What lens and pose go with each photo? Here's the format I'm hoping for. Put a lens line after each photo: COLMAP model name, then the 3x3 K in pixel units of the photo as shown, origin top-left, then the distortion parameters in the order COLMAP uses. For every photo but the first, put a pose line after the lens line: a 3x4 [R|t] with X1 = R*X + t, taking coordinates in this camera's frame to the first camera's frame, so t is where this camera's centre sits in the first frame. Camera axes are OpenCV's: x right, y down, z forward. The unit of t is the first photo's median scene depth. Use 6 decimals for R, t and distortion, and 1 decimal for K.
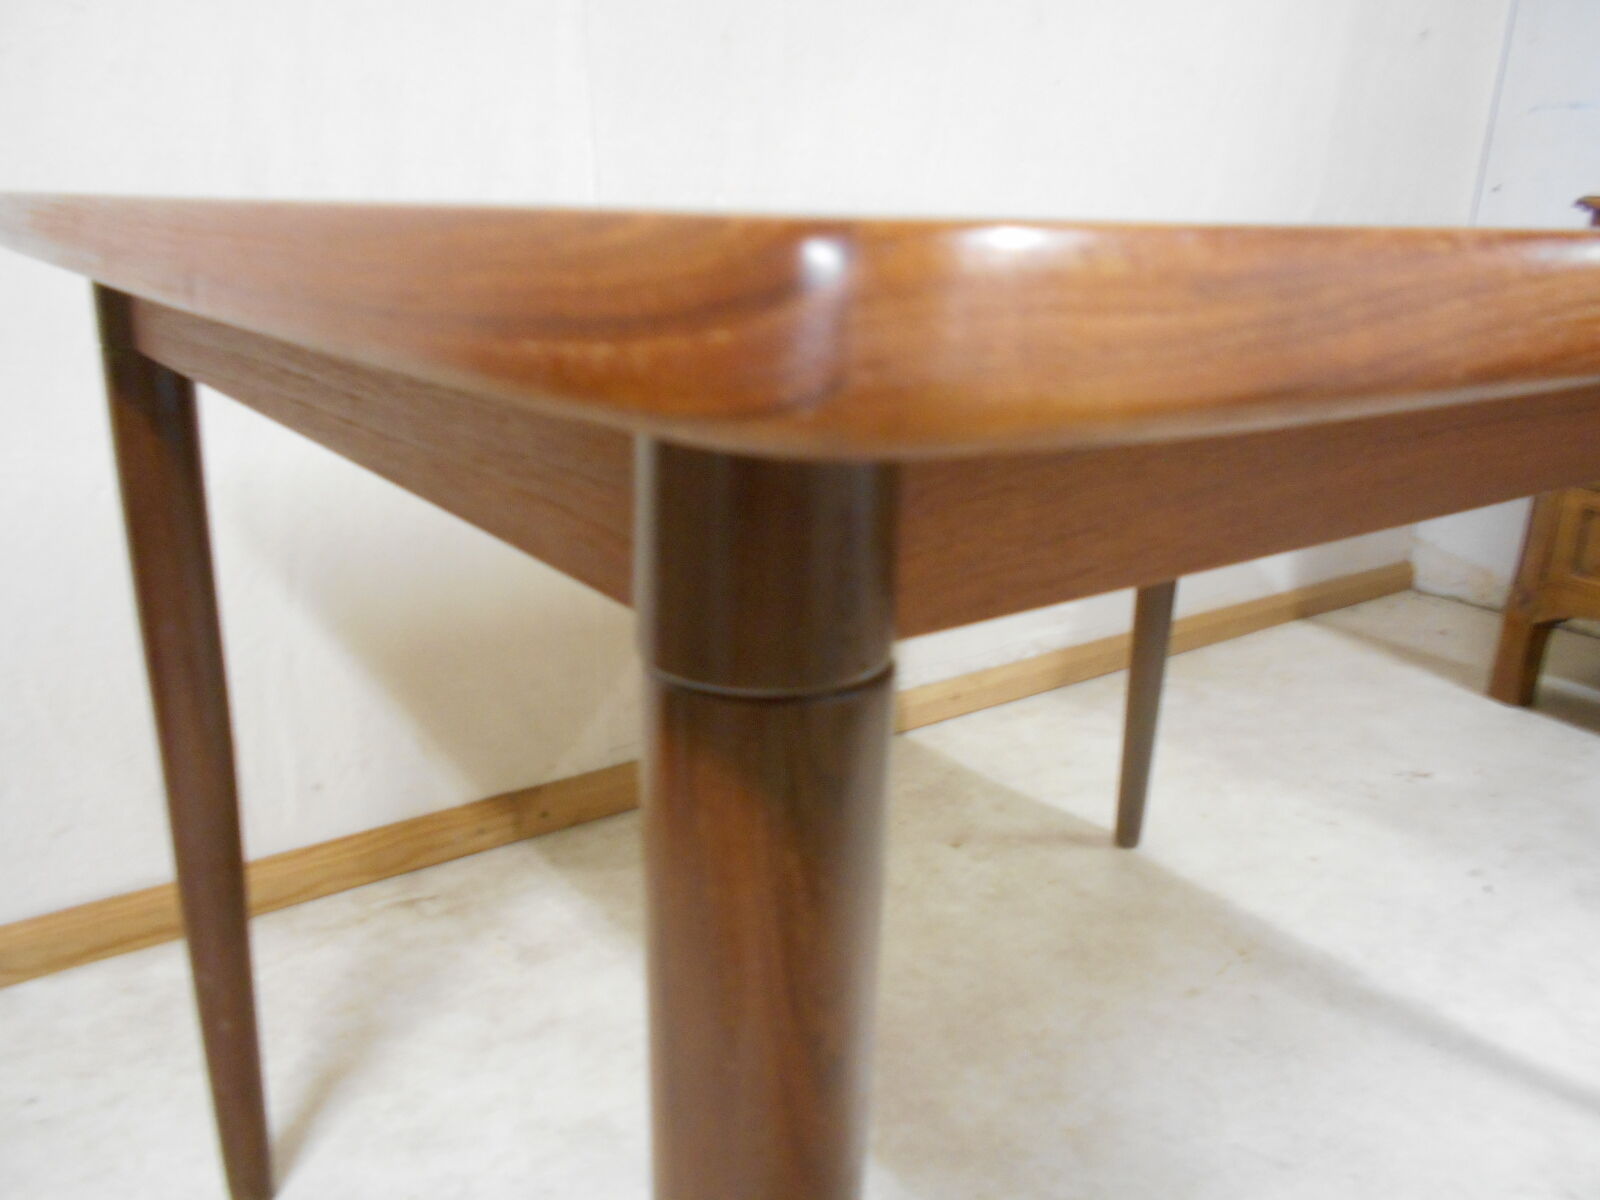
lens RADIAL K [[1274.8, 0, 809.0], [0, 1274.8, 611.9], [0, 0, 1]] dist [-0.005841, 0.017588]
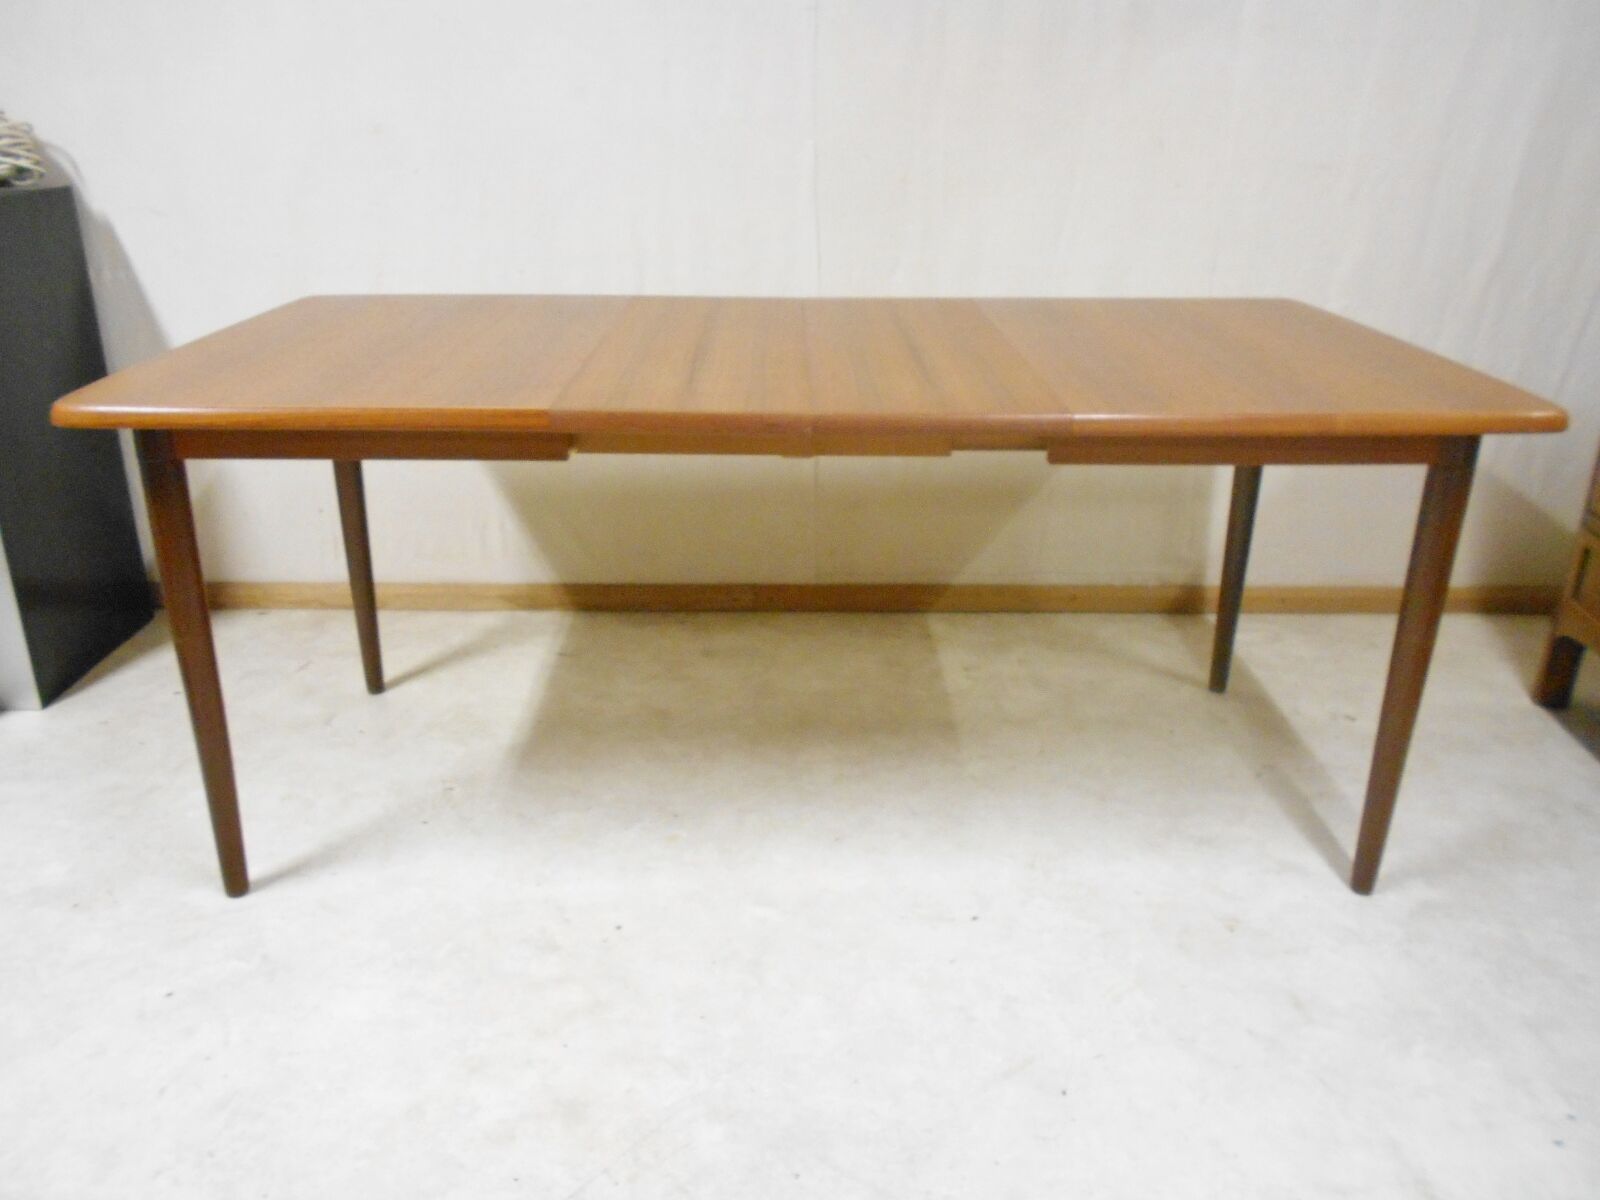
lens RADIAL K [[1274.8, 0, 796.3], [0, 1274.8, 617.2], [0, 0, 1]] dist [-0.005841, 0.017588]
pose [[0.800565, 0.205867, -0.562774, 0.908634], [-0.164503, 0.978557, 0.123953, -0.054873], [0.576224, -0.006655, 0.817265, -0.507852]]
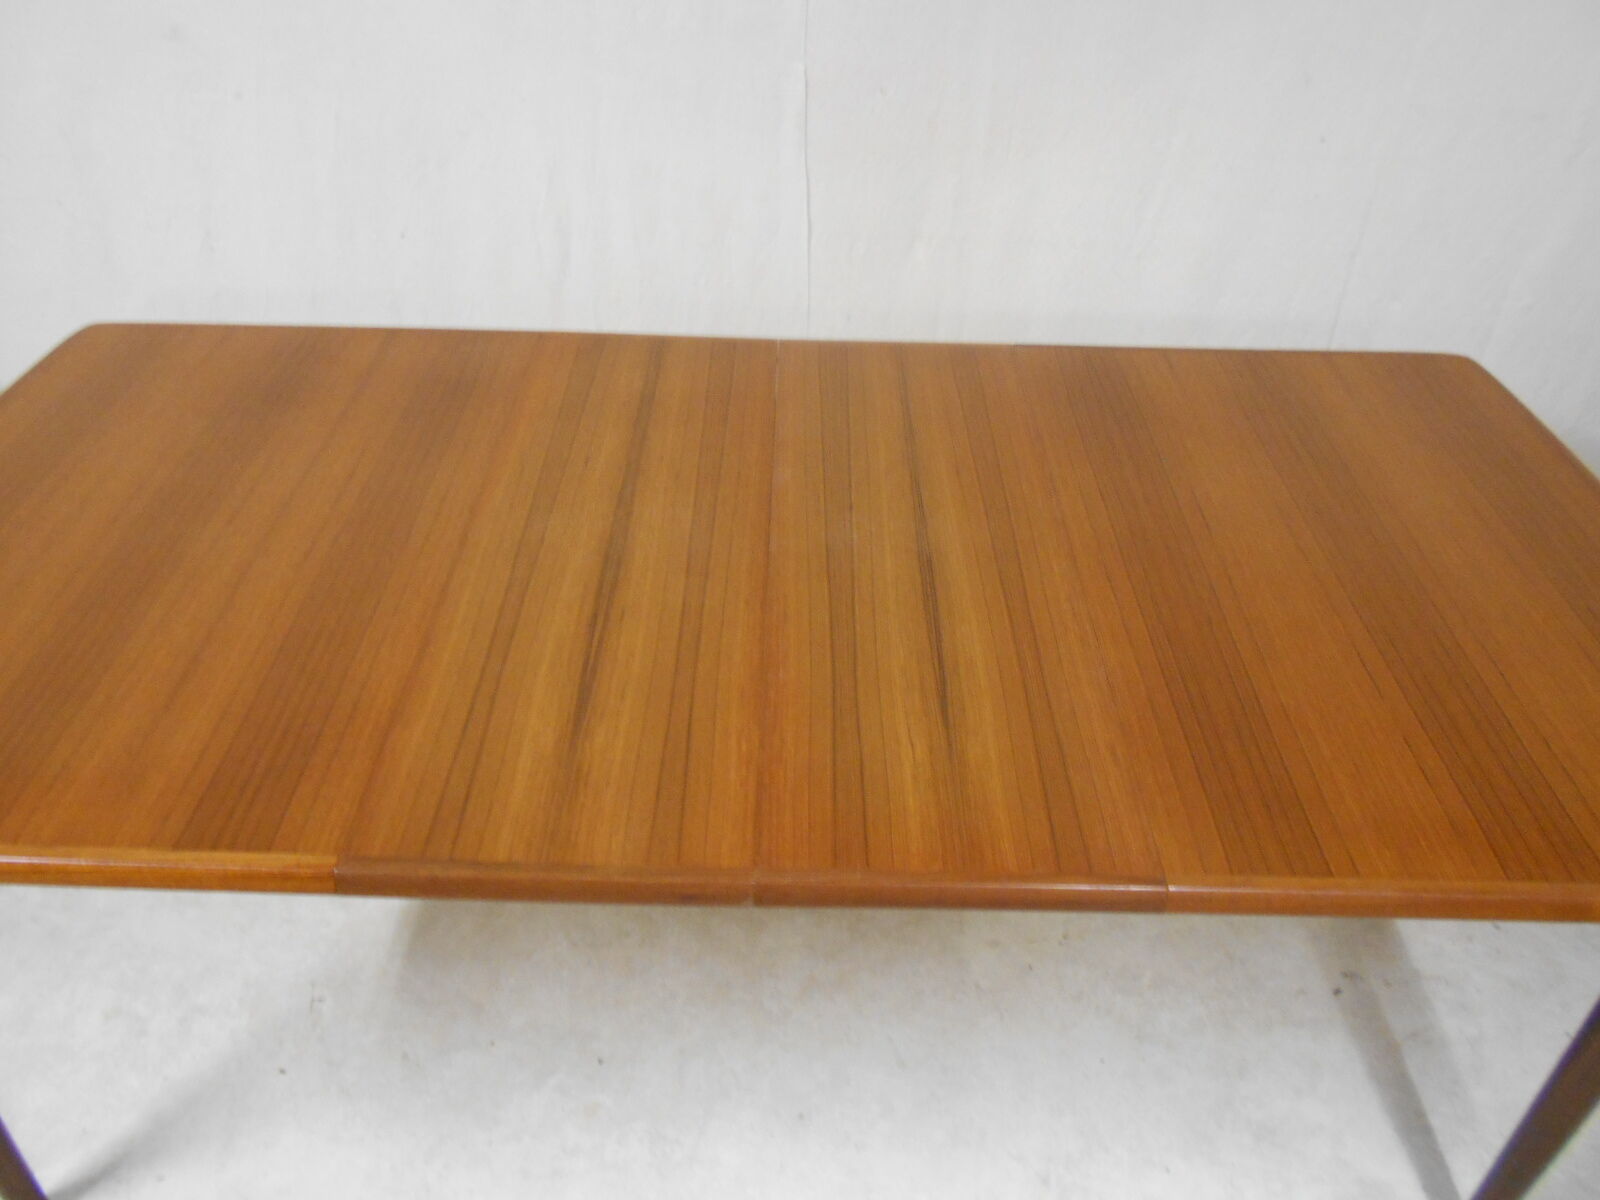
lens RADIAL K [[1274.8, 0, 793.5], [0, 1274.8, 608.4], [0, 0, 1]] dist [-0.005841, 0.017588]
pose [[0.788465, 0.364842, -0.495191, 0.599019], [-0.185700, 0.908715, 0.373834, -0.452200], [0.586378, -0.202798, 0.784241, -0.134105]]
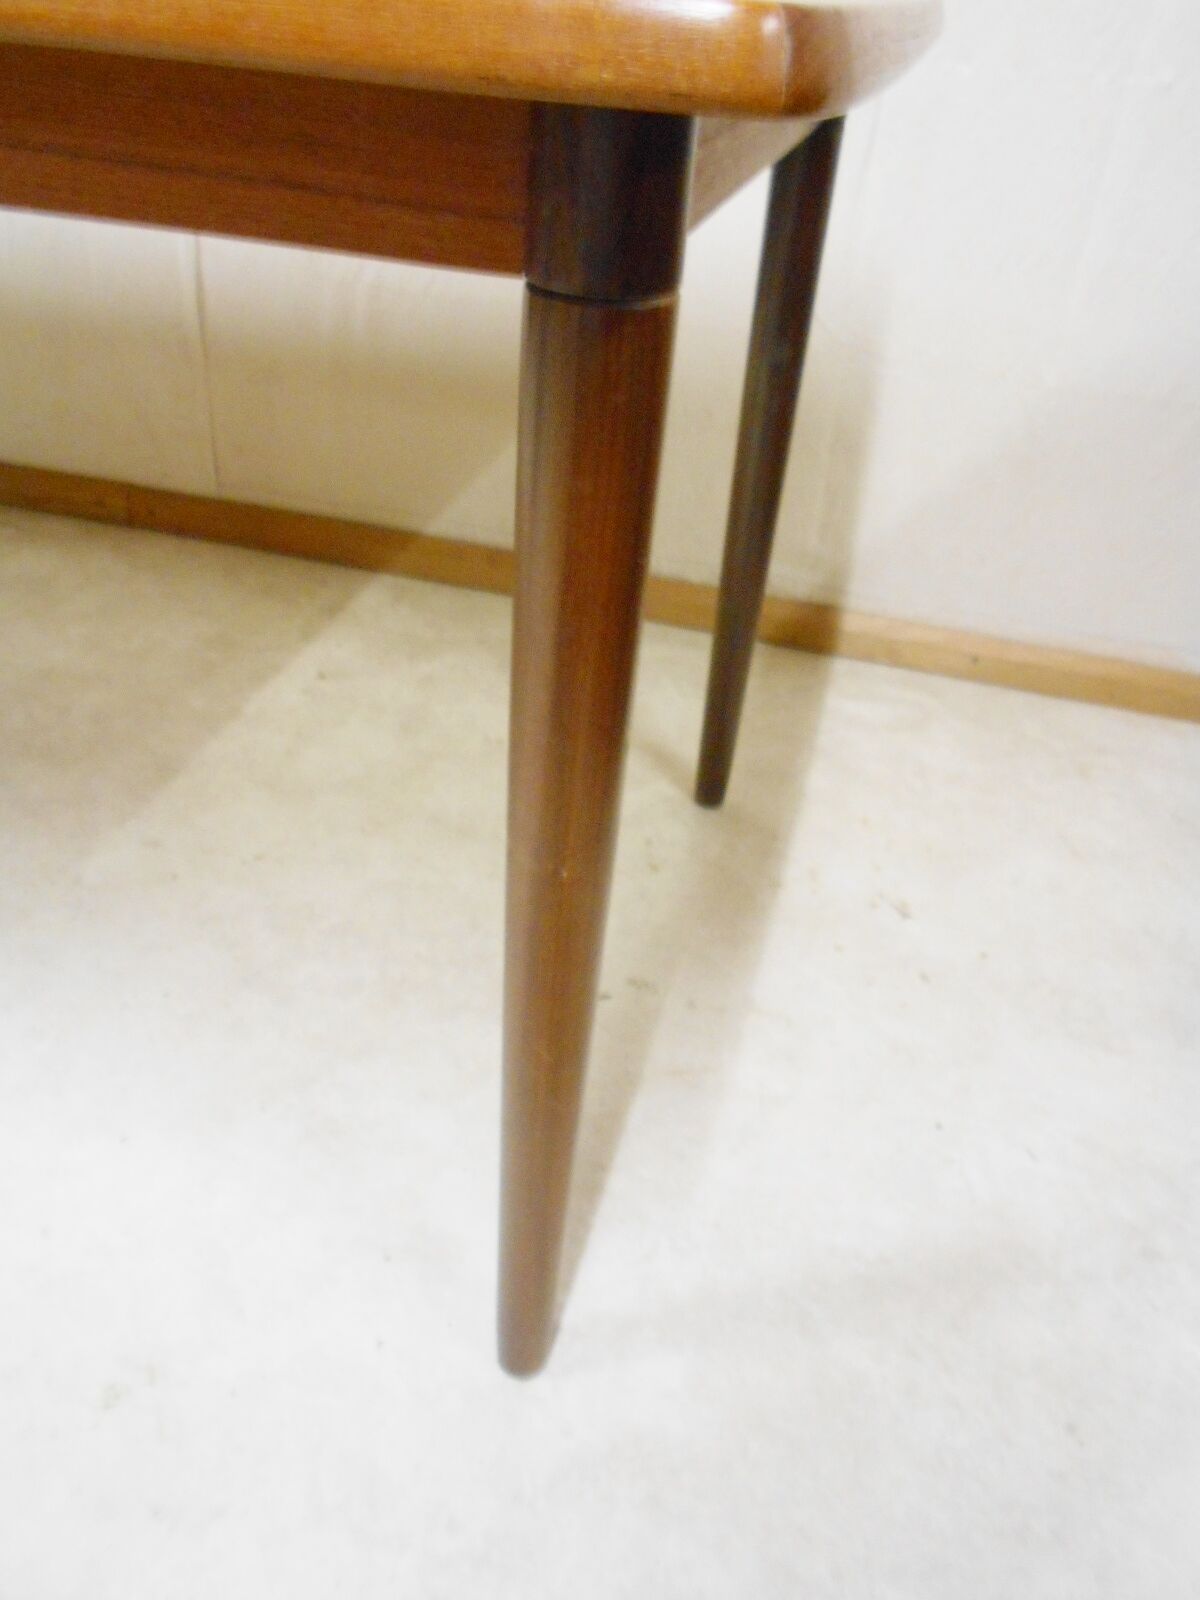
lens RADIAL K [[1274.8, 0, 595.7], [0, 1274.8, 806.6], [0, 0, 1]] dist [-0.005841, 0.017588]
pose [[0.618939, 0.452170, -0.642228, 0.961833], [-0.294266, 0.891608, 0.344155, -0.128529], [0.728232, -0.024025, 0.684909, 0.516838]]
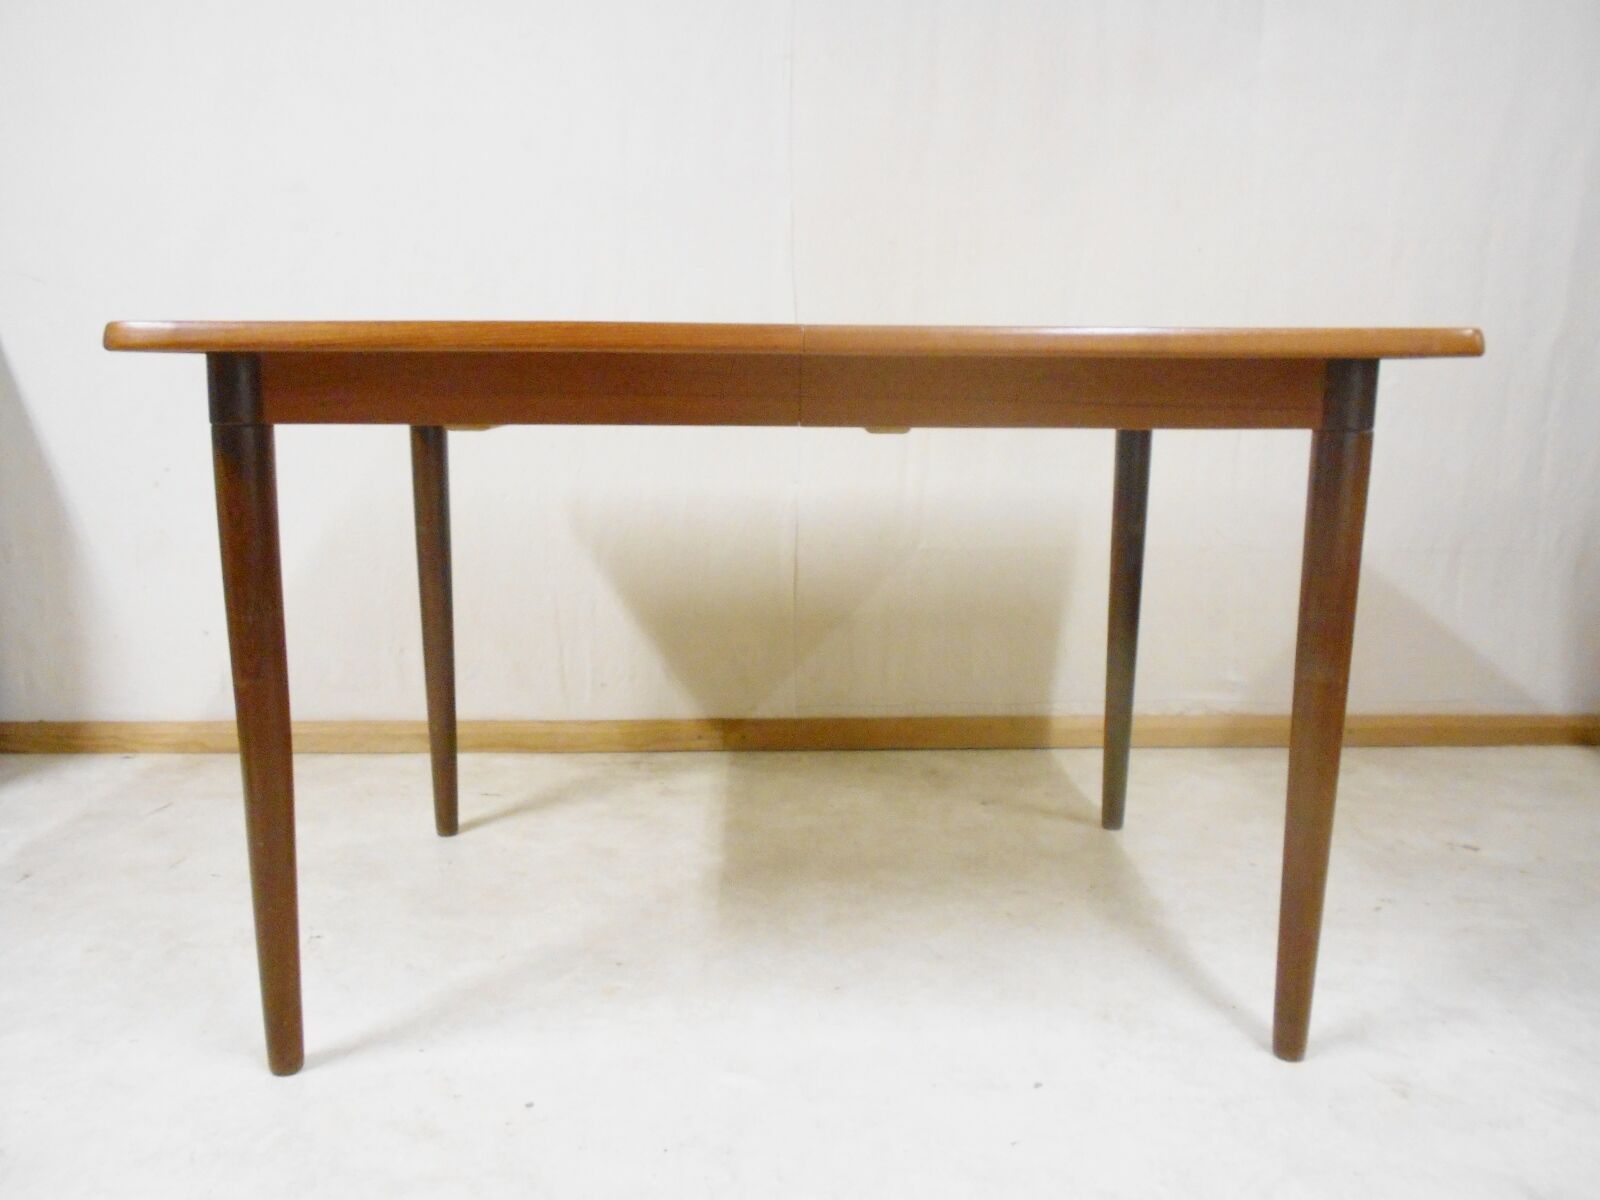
lens RADIAL K [[1274.8, 0, 791.0], [0, 1274.8, 609.9], [0, 0, 1]] dist [-0.005841, 0.017588]
pose [[0.813446, 0.079657, -0.576159, 0.751619], [-0.155478, 0.984311, -0.083423, 0.133657], [0.560474, 0.157440, 0.813069, -0.255052]]
